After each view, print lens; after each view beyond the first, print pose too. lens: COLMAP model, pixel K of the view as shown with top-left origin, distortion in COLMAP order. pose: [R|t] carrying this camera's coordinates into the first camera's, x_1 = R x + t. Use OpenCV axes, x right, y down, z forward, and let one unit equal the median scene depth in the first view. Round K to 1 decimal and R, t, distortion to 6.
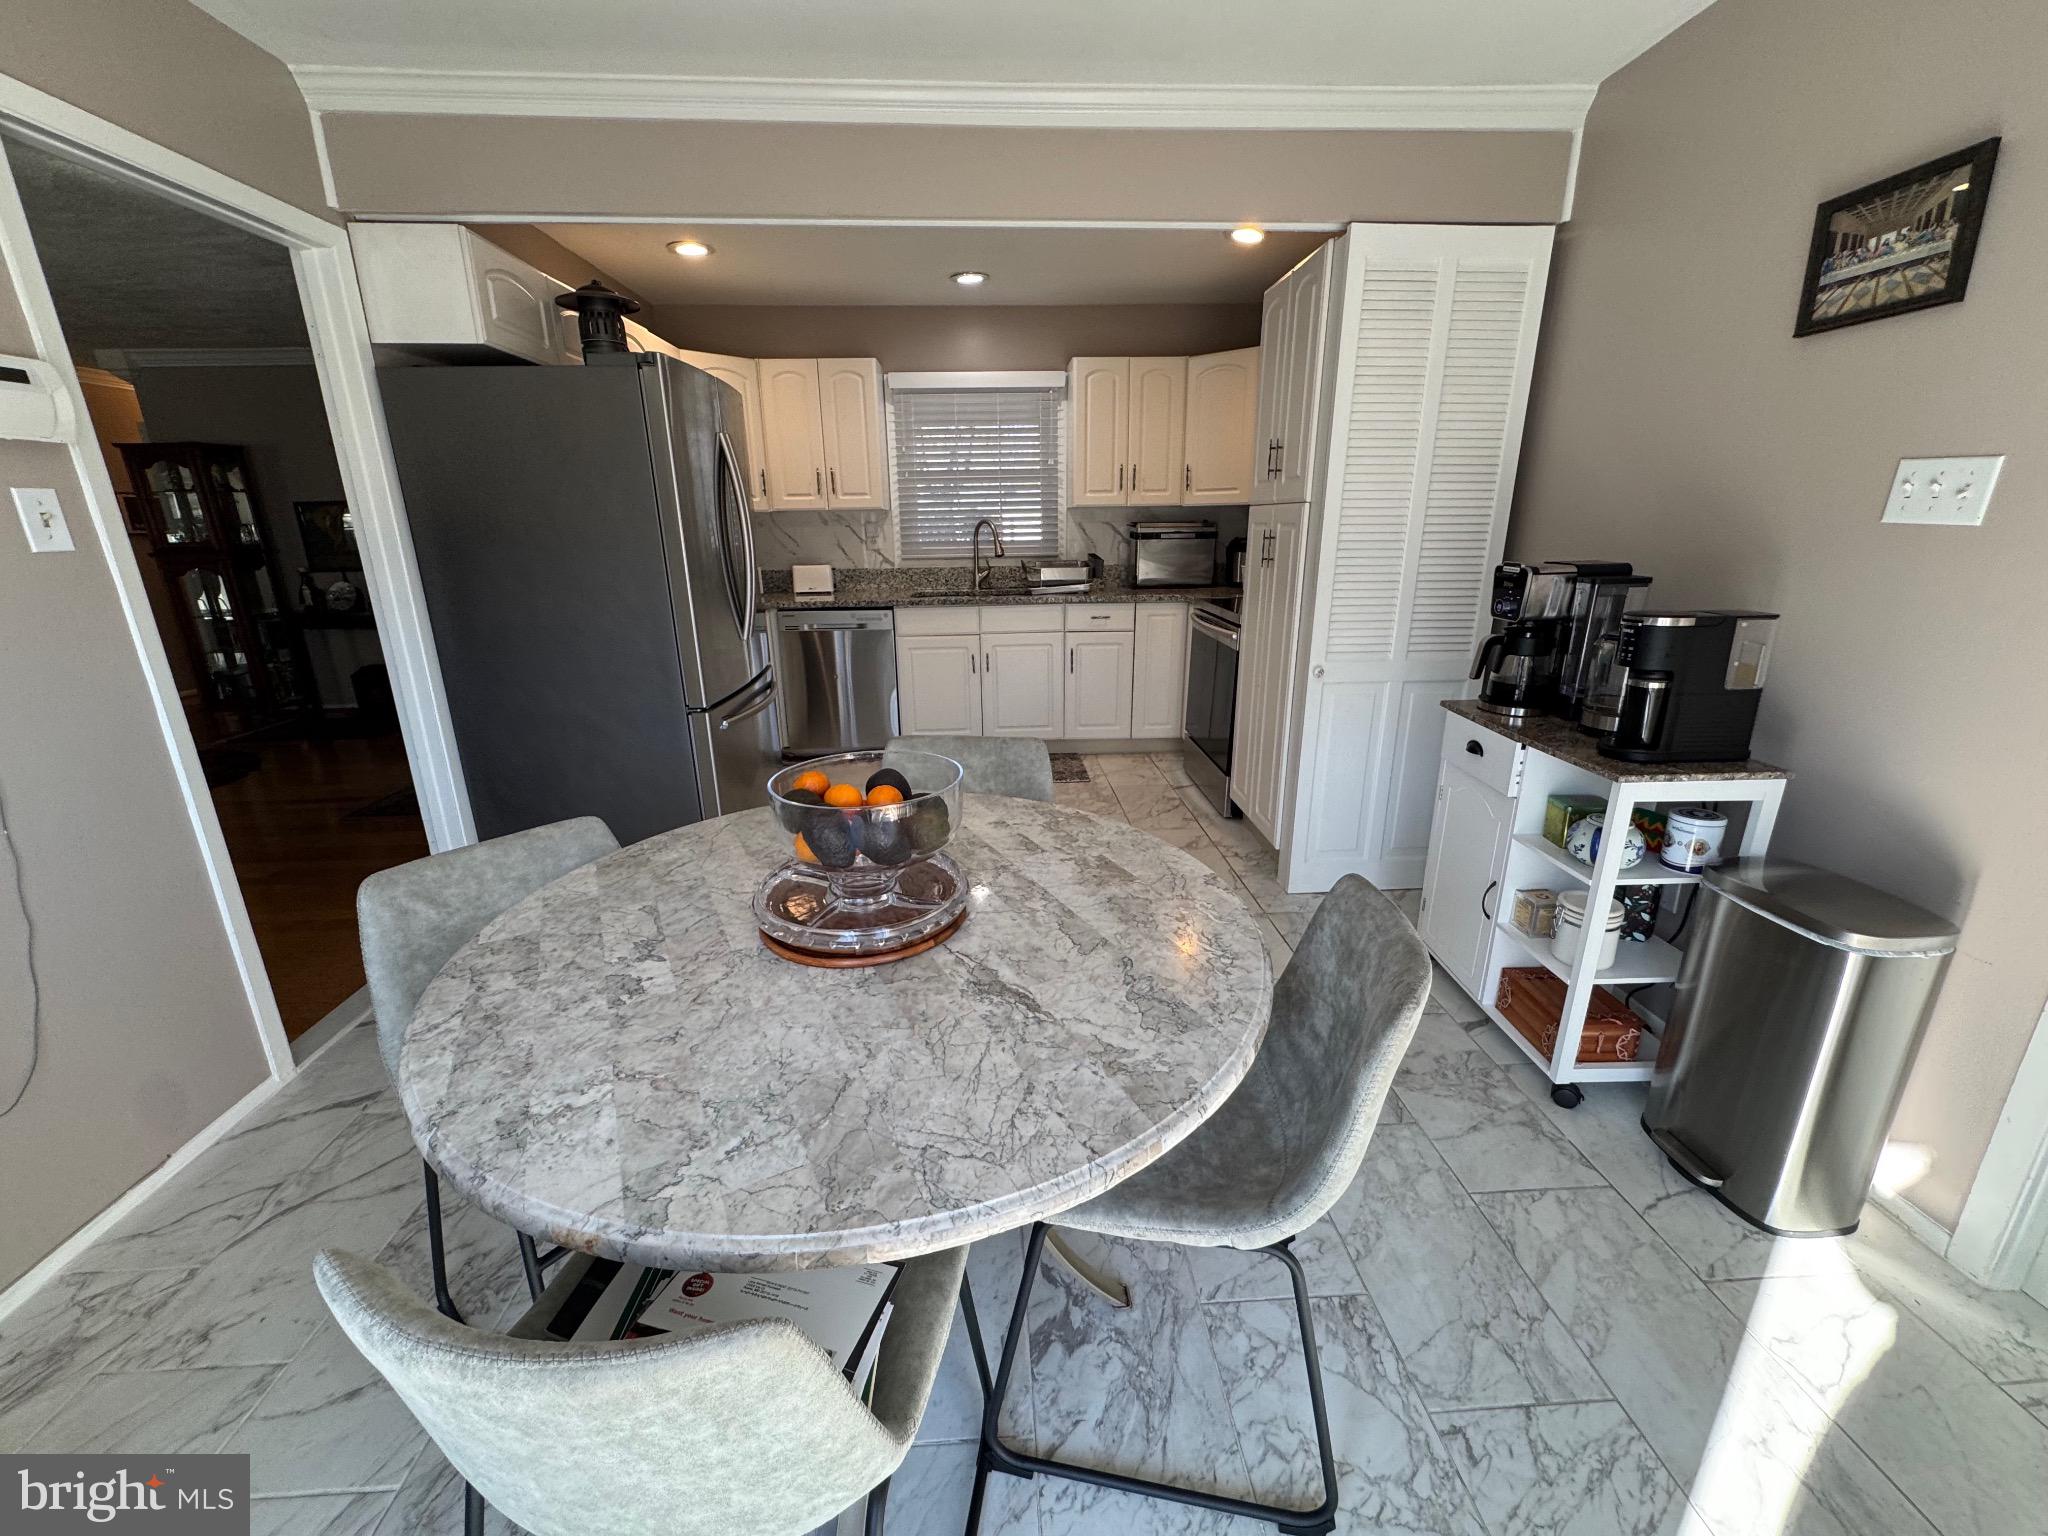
lens RADIAL K [[815.3, 0, 1018.4], [0, 815.3, 768.6], [0, 0, 1]] dist [-0.004505, 0.000635]
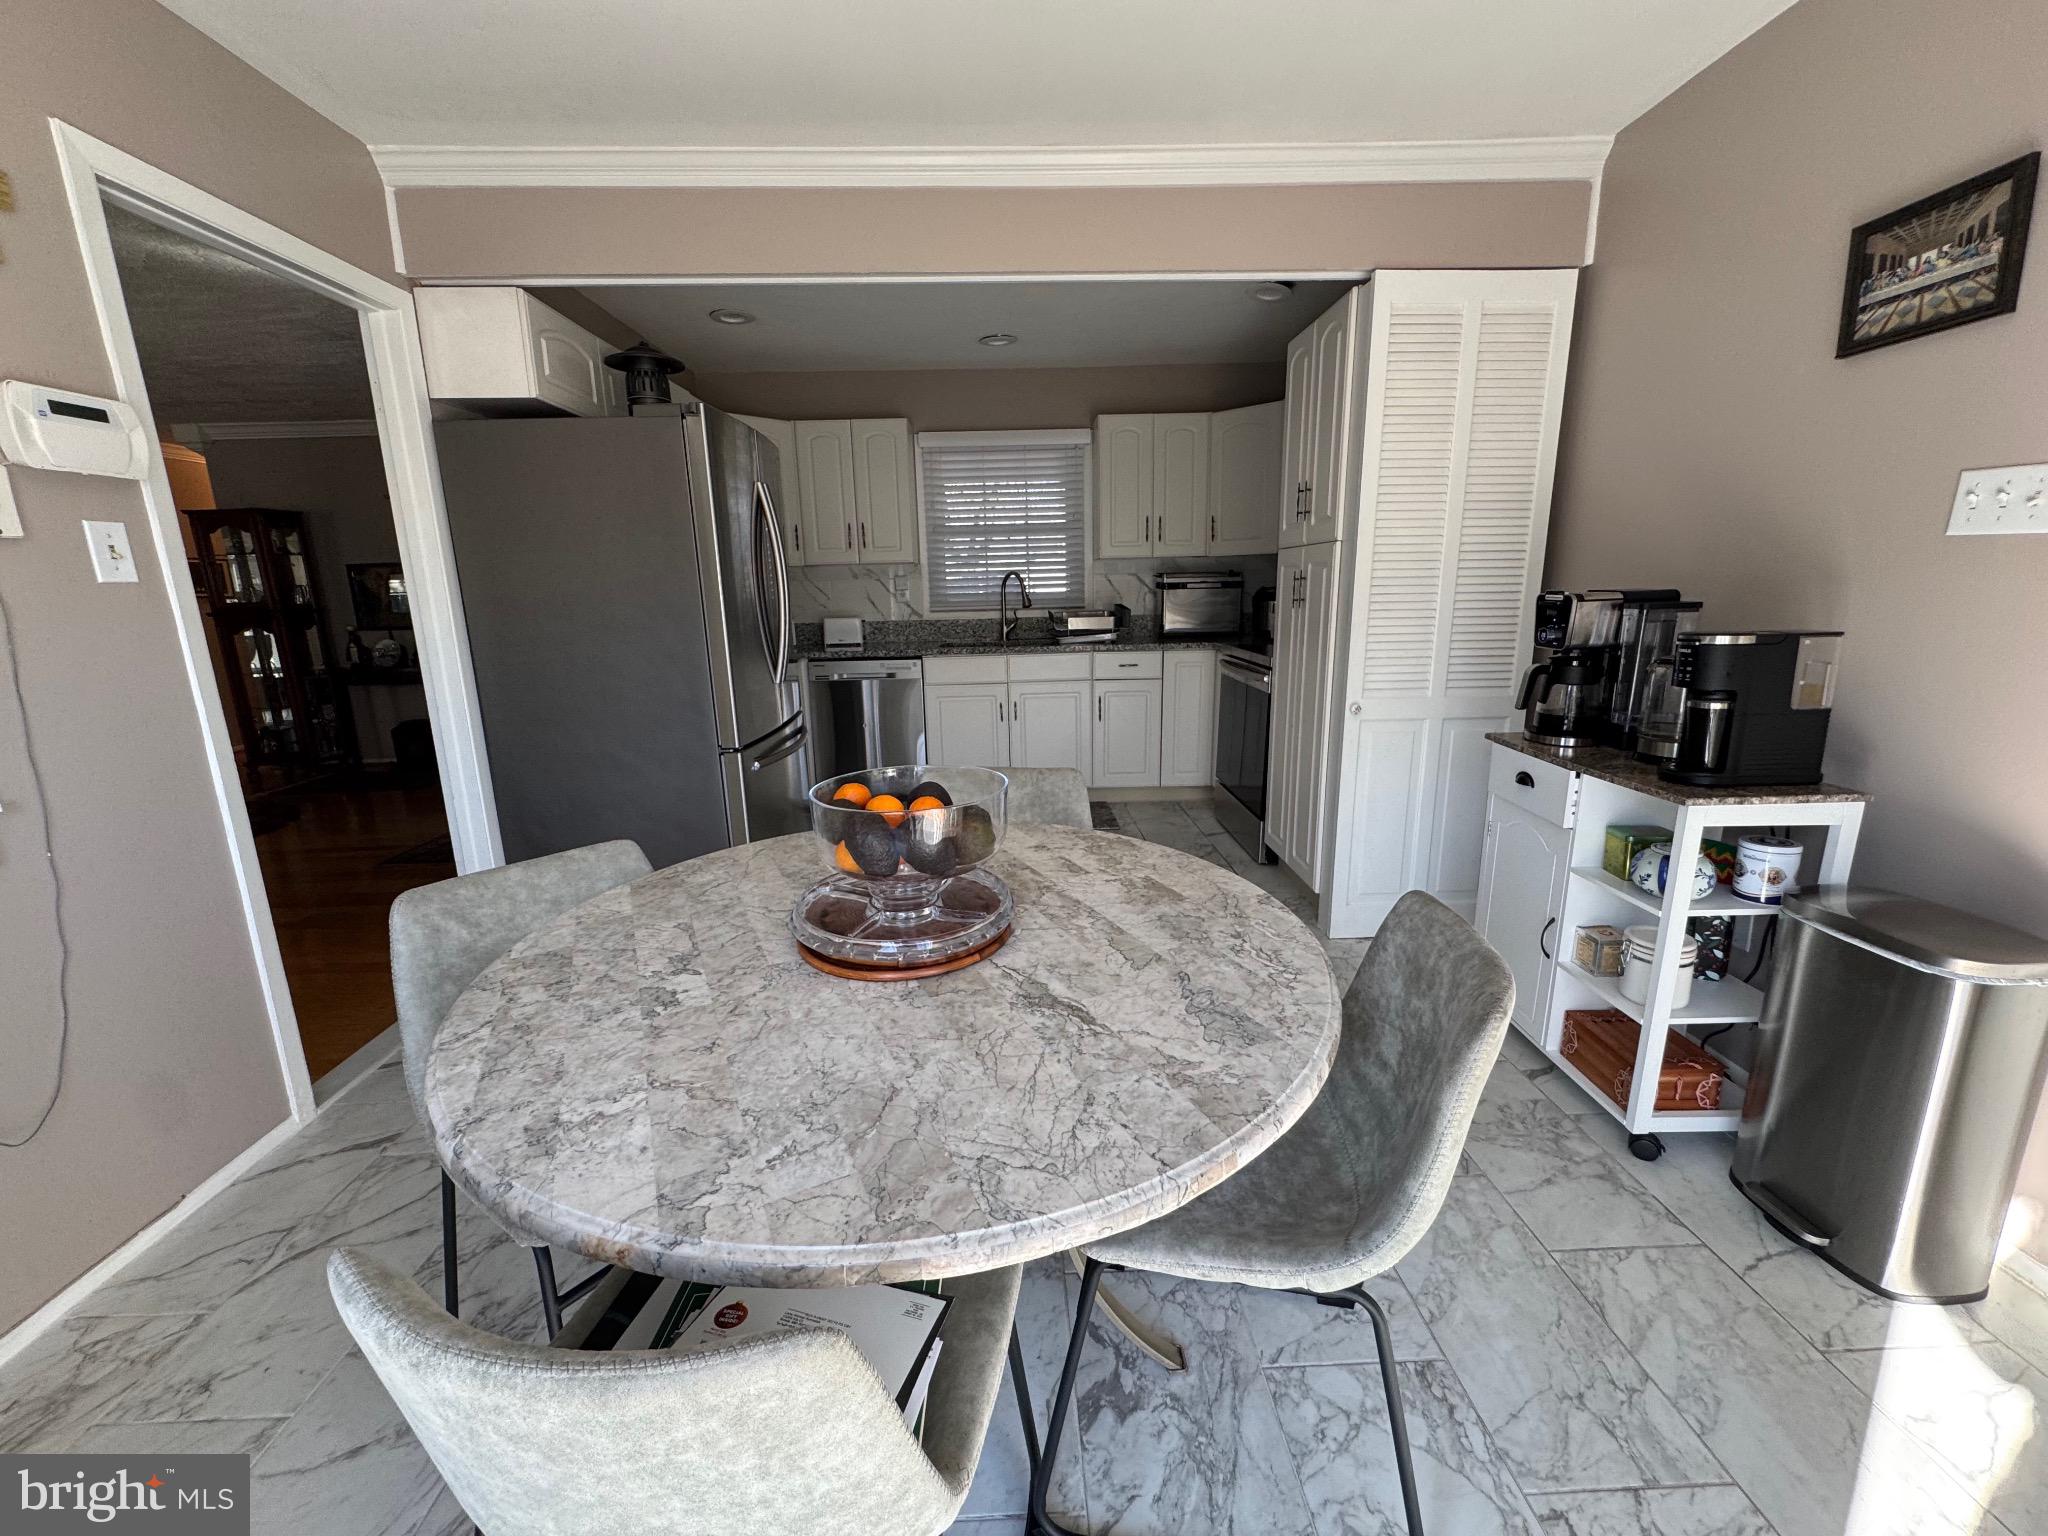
lens RADIAL K [[815.3, 0, 1018.5], [0, 815.3, 769.2], [0, 0, 1]] dist [-0.004505, 0.000635]
pose [[0.999632, -0.004067, -0.026817, -0.022862], [0.002047, 0.997187, -0.074923, 0.048248], [0.027046, 0.074840, 0.996829, 0.023756]]
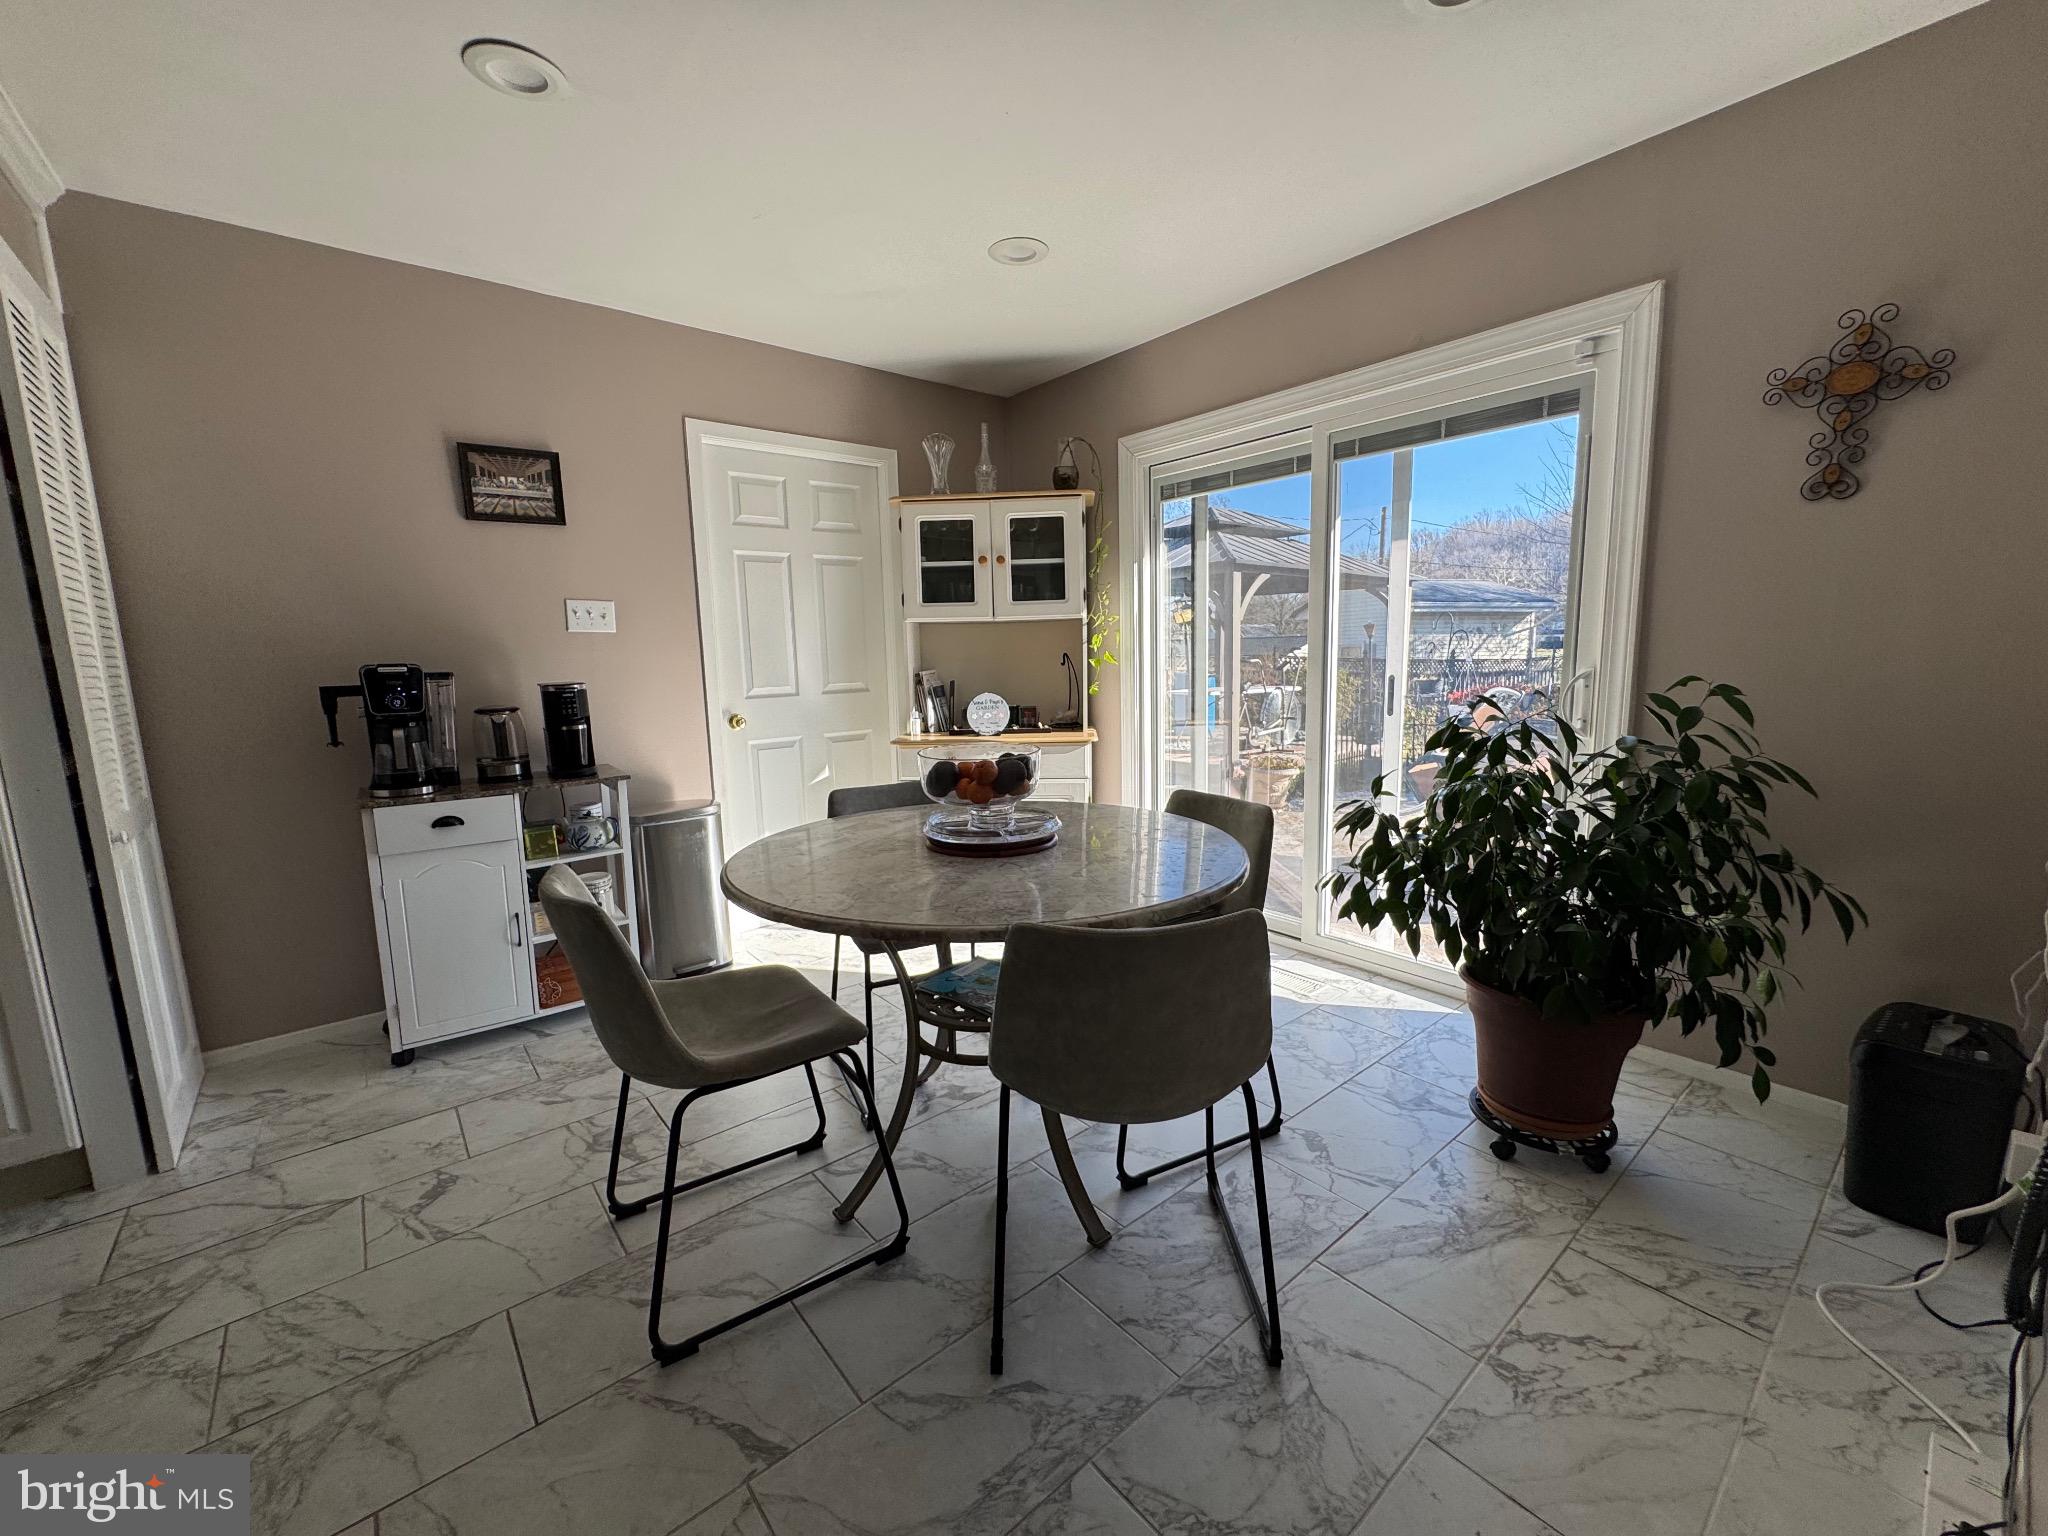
lens RADIAL K [[815.3, 0, 1026.3], [0, 815.3, 766.2], [0, 0, 1]] dist [-0.004505, 0.000635]
pose [[-0.588531, -0.095109, 0.802861, -1.147275], [0.265144, 0.915427, 0.302806, -0.320710], [-0.763760, 0.391084, -0.513540, 1.333595]]
